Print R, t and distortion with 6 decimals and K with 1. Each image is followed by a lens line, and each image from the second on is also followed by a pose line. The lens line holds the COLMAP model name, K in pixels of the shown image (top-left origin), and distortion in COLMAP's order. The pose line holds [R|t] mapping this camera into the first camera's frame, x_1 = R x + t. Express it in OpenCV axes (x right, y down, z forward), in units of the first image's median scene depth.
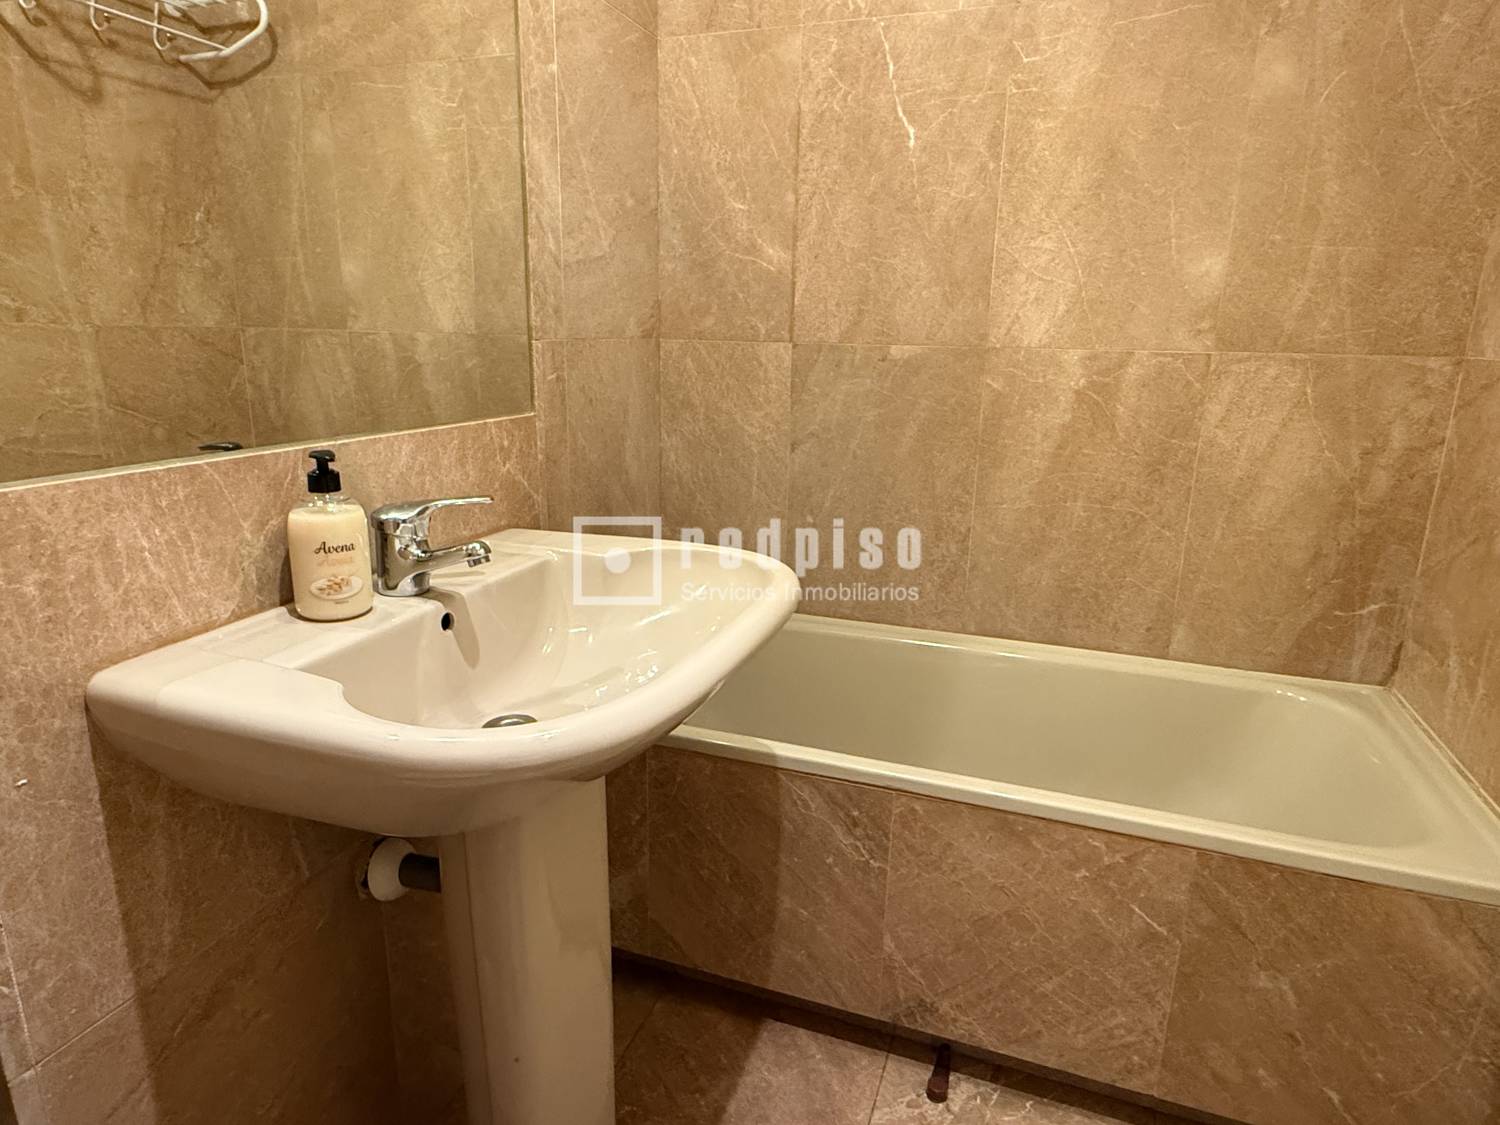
lens RADIAL K [[891.0, 0, 747.5], [0, 891.0, 564.6], [0, 0, 1]] dist [-0.002917, 0.002397]
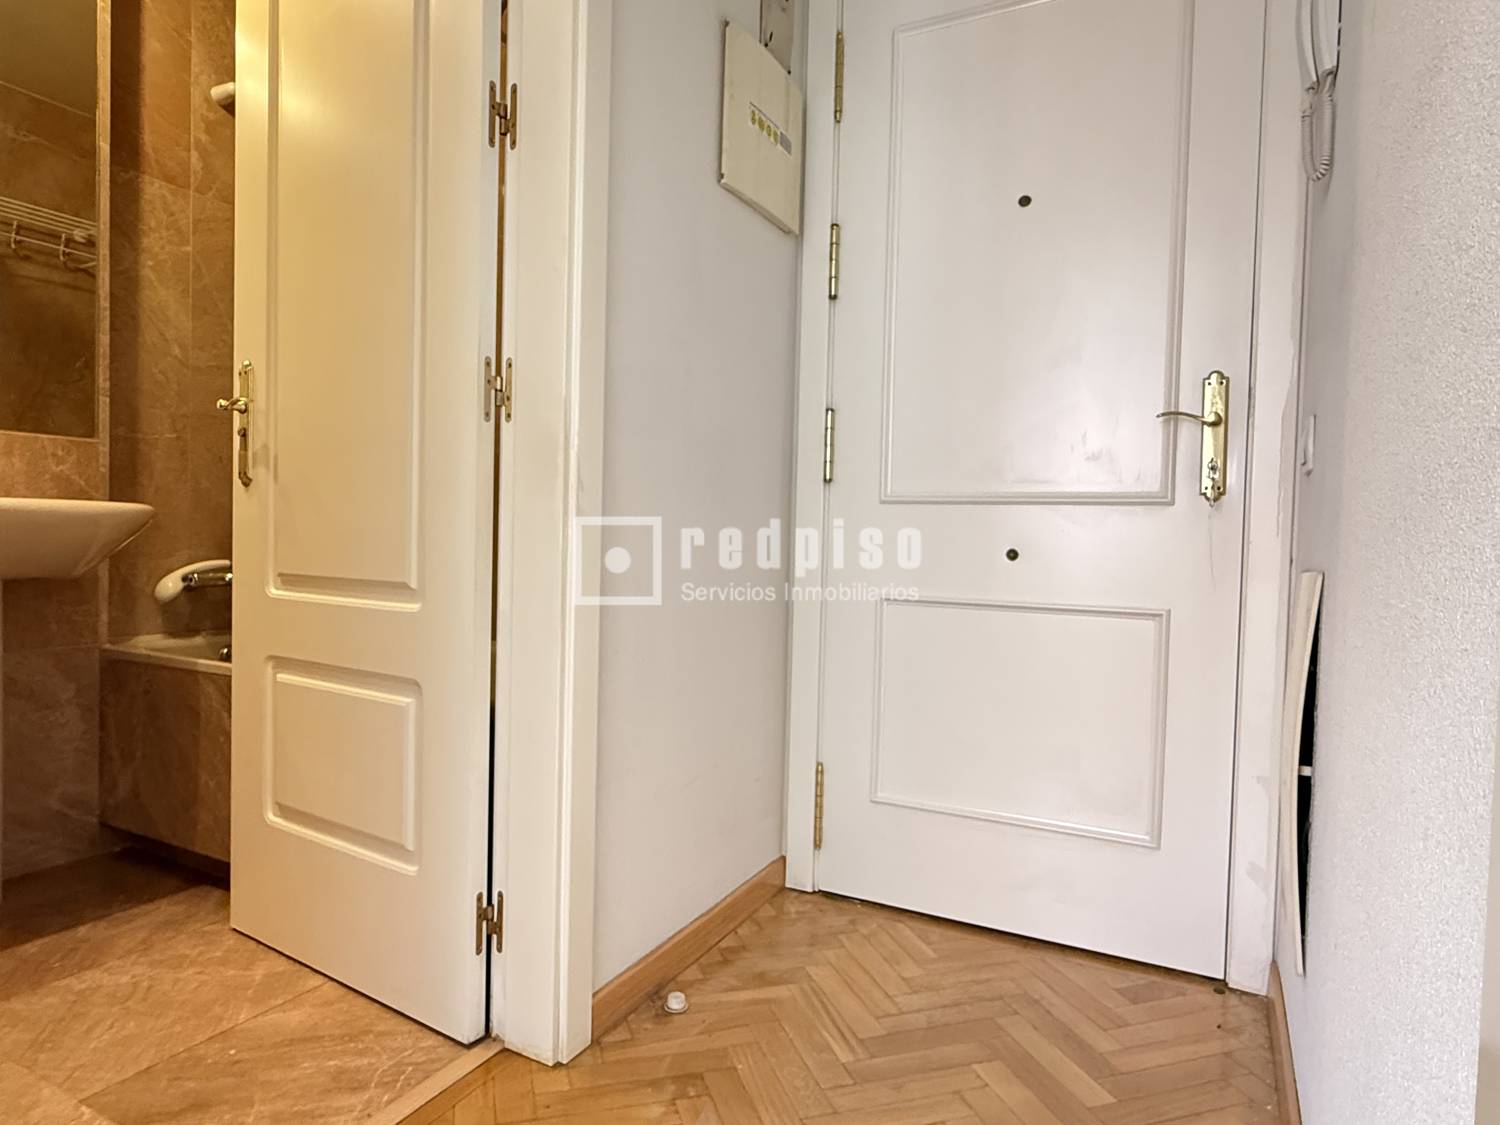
lens RADIAL K [[891.0, 0, 740.1], [0, 891.0, 565.3], [0, 0, 1]] dist [-0.002917, 0.002397]
pose [[0.990109, 0.012210, -0.139771, 1.157214], [-0.043753, 0.973397, -0.224909, 0.364001], [0.133306, 0.228800, 0.964303, -0.327363]]
